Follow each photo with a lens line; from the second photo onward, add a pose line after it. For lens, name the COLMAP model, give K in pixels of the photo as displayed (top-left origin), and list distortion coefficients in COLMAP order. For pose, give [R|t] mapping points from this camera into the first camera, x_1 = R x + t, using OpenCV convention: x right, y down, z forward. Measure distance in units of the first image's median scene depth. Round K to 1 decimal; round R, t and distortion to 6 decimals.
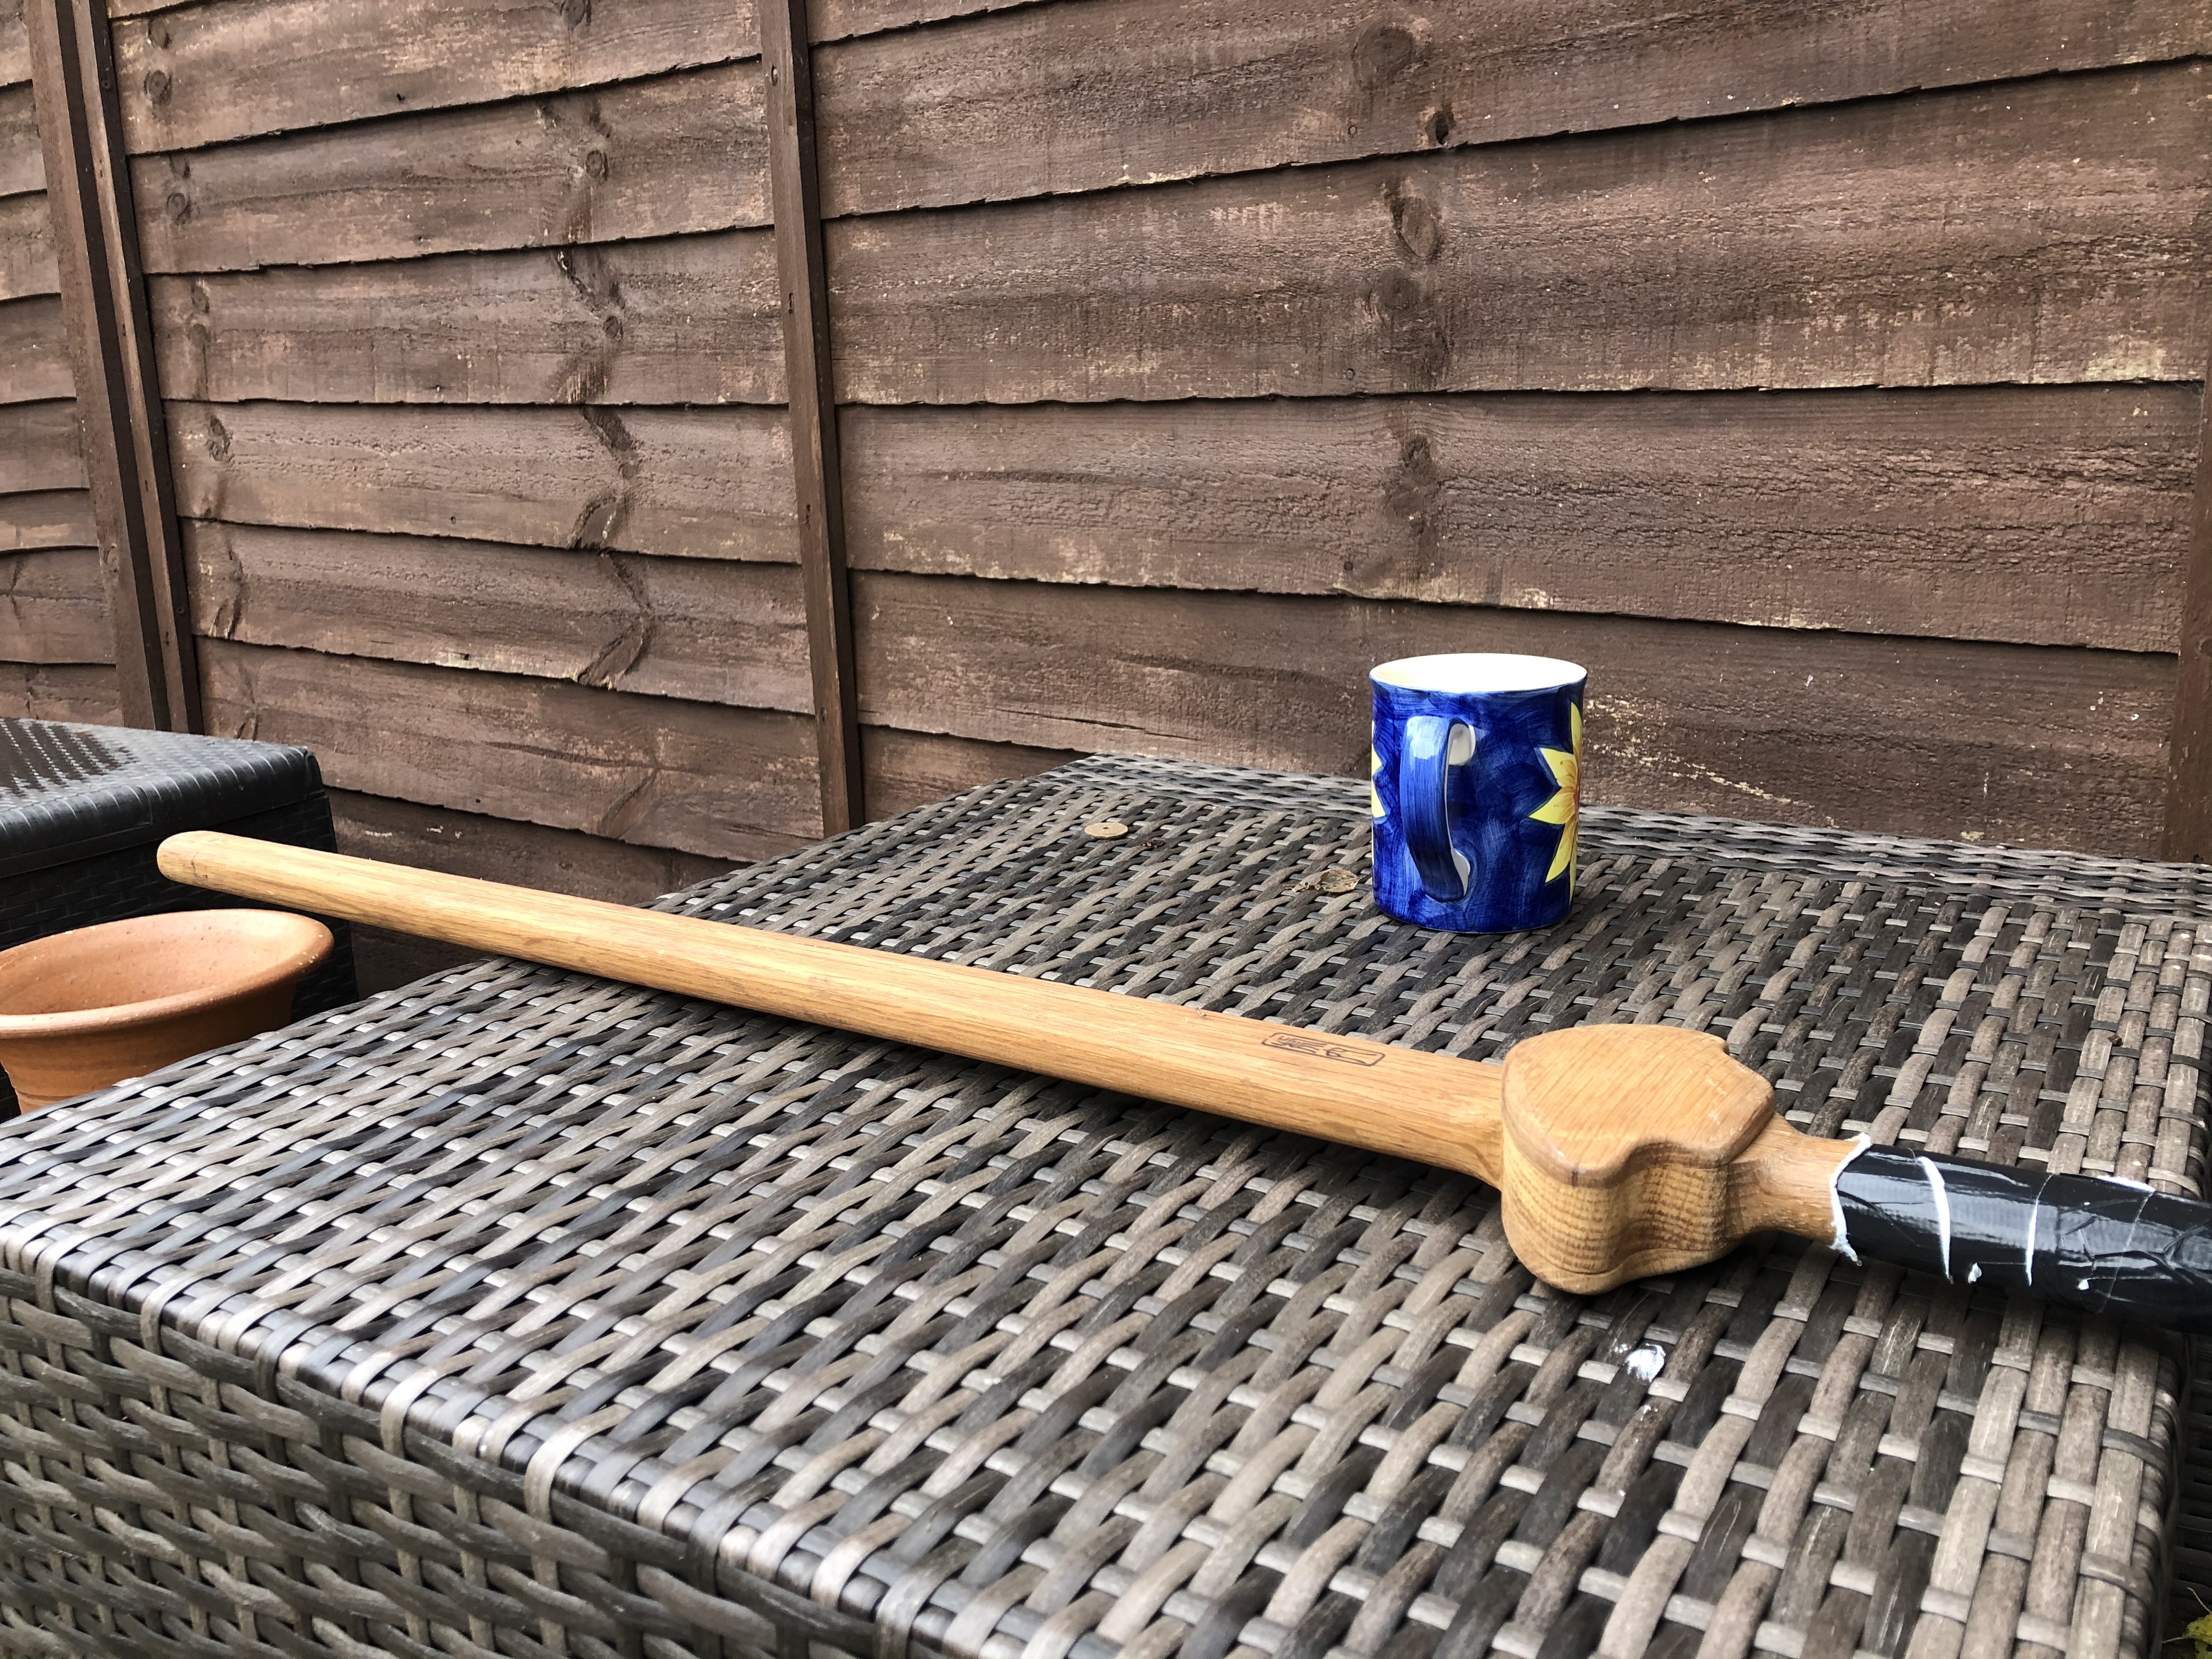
lens RADIAL K [[1856.0, 0, 1101.5], [0, 1856.0, 836.0], [0, 0, 1]] dist [0.000566, 0.012247]
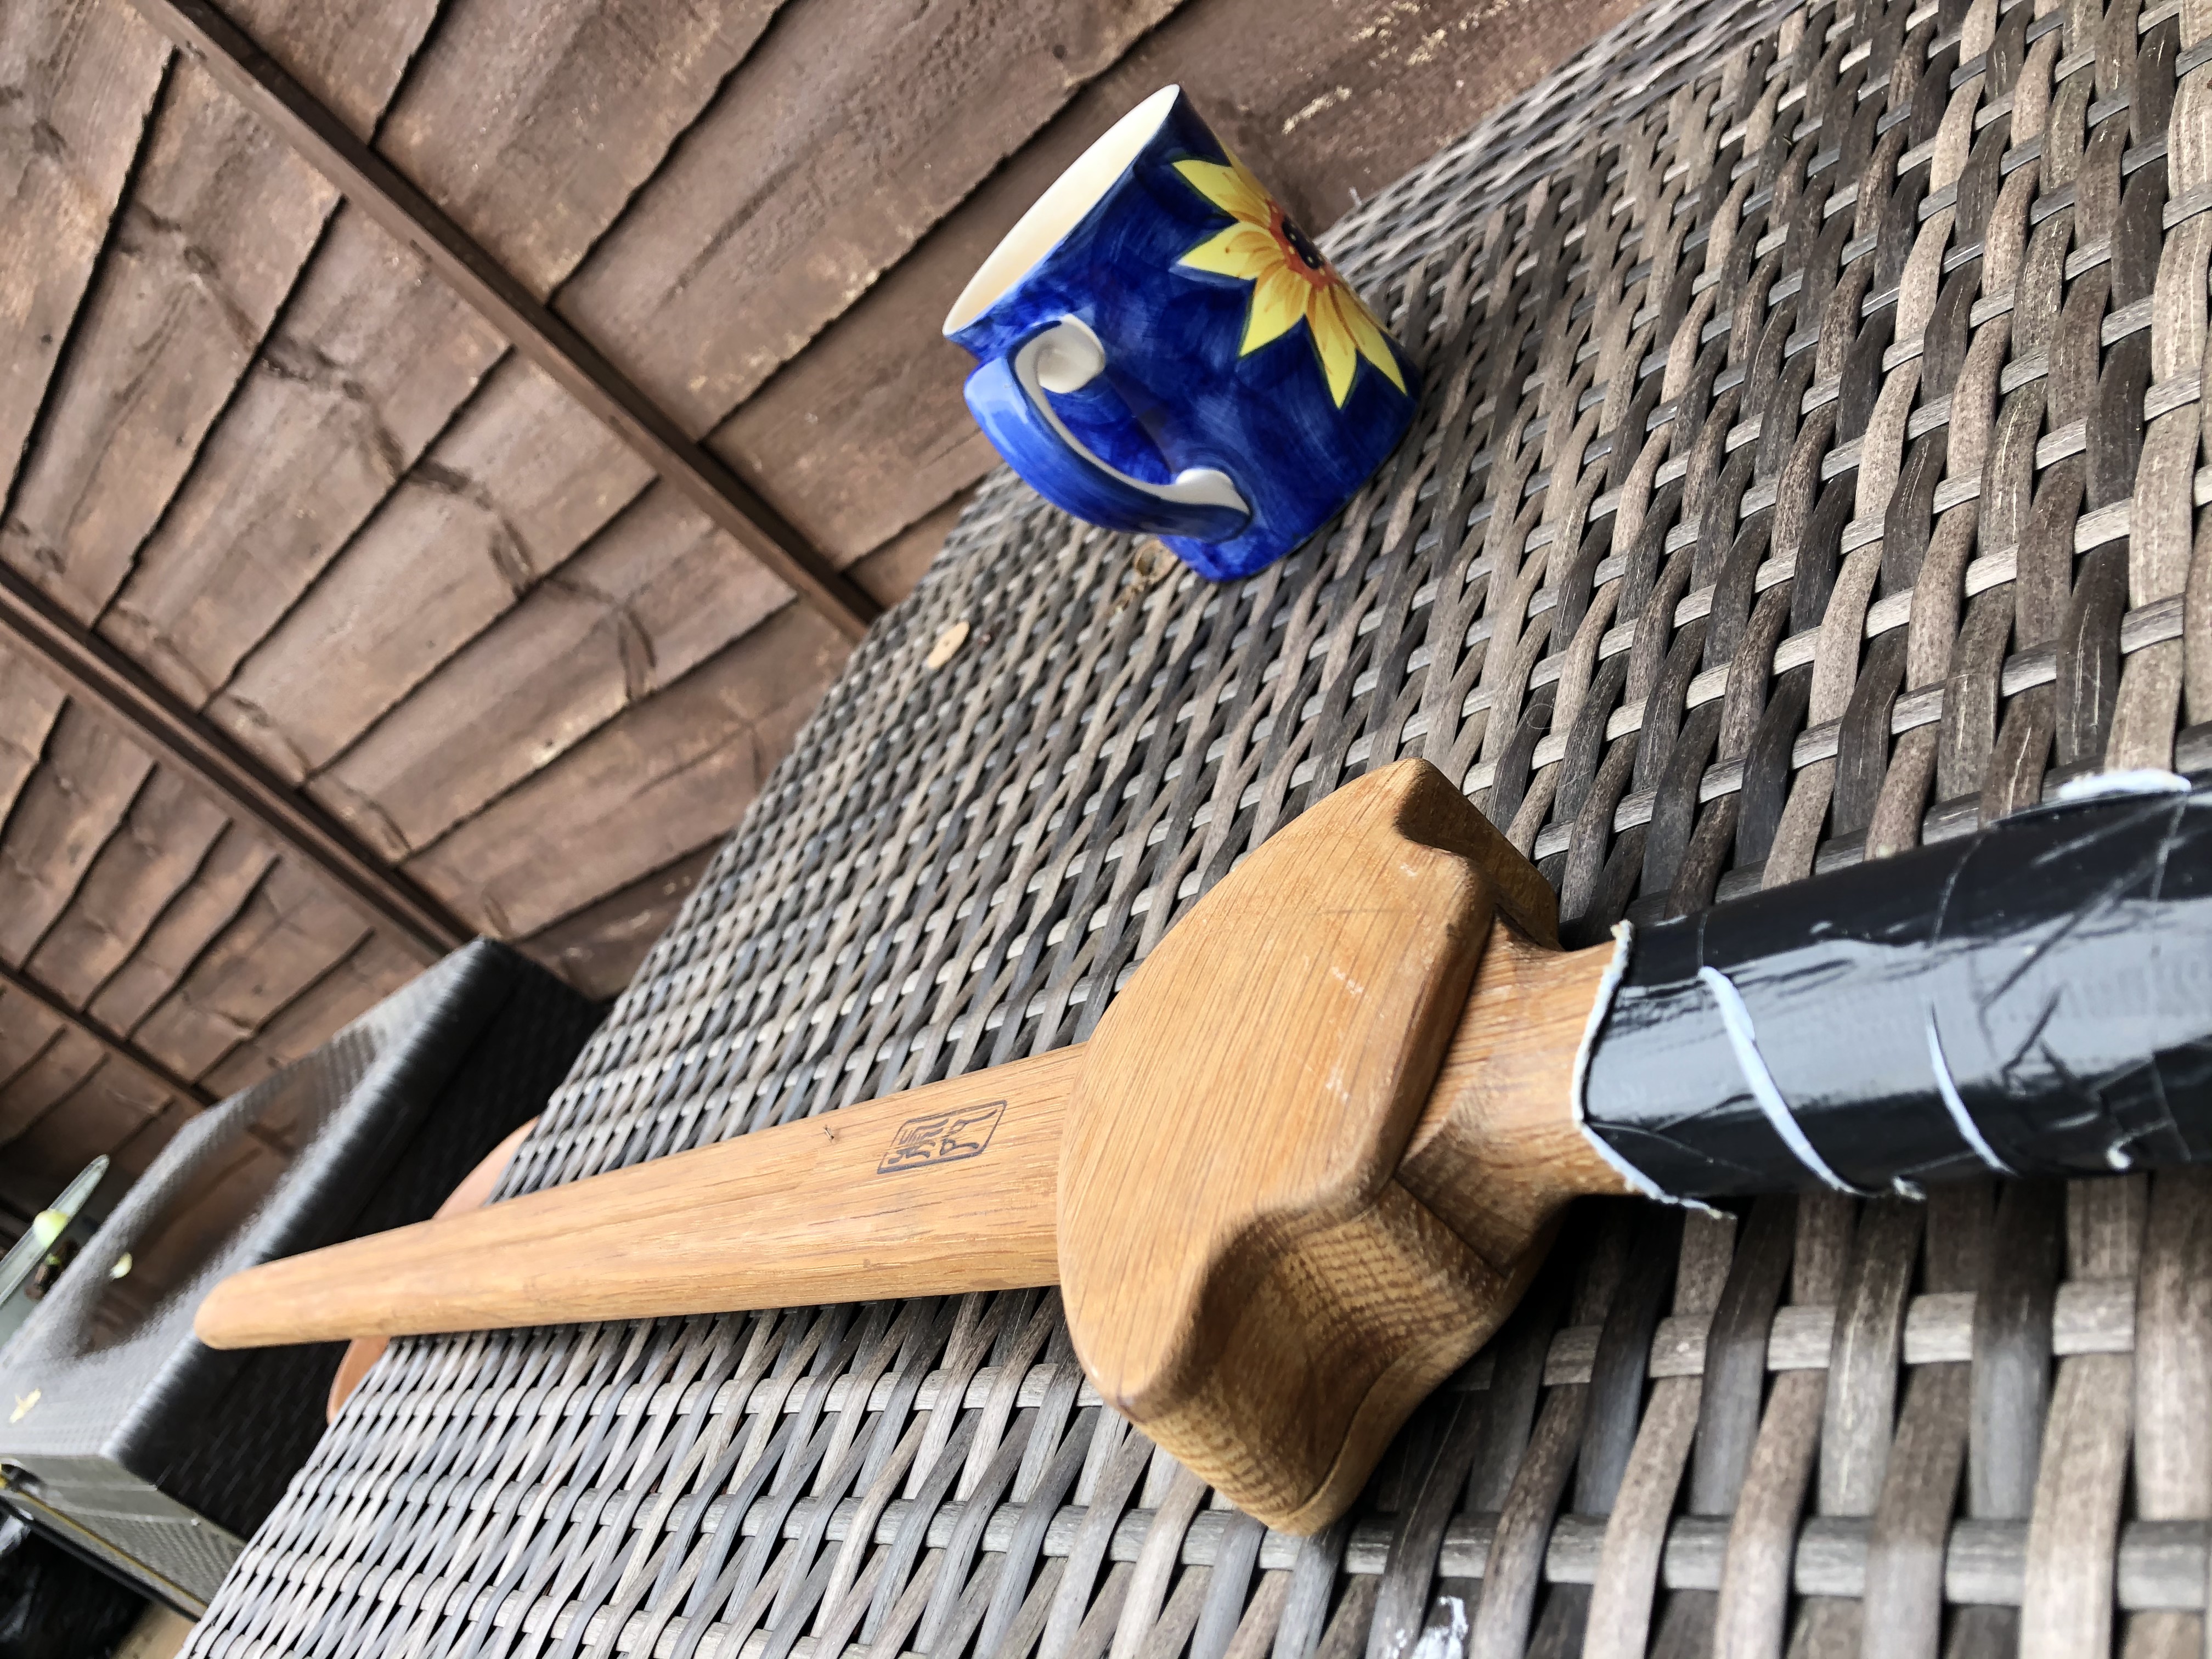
lens RADIAL K [[1856.0, 0, 1104.7], [0, 1856.0, 820.5], [0, 0, 1]] dist [0.000566, 0.012247]
pose [[0.733457, -0.593882, -0.330673, 0.175041], [0.657693, 0.742919, 0.124546, -0.001070], [0.171698, -0.308831, 0.935491, 0.197813]]
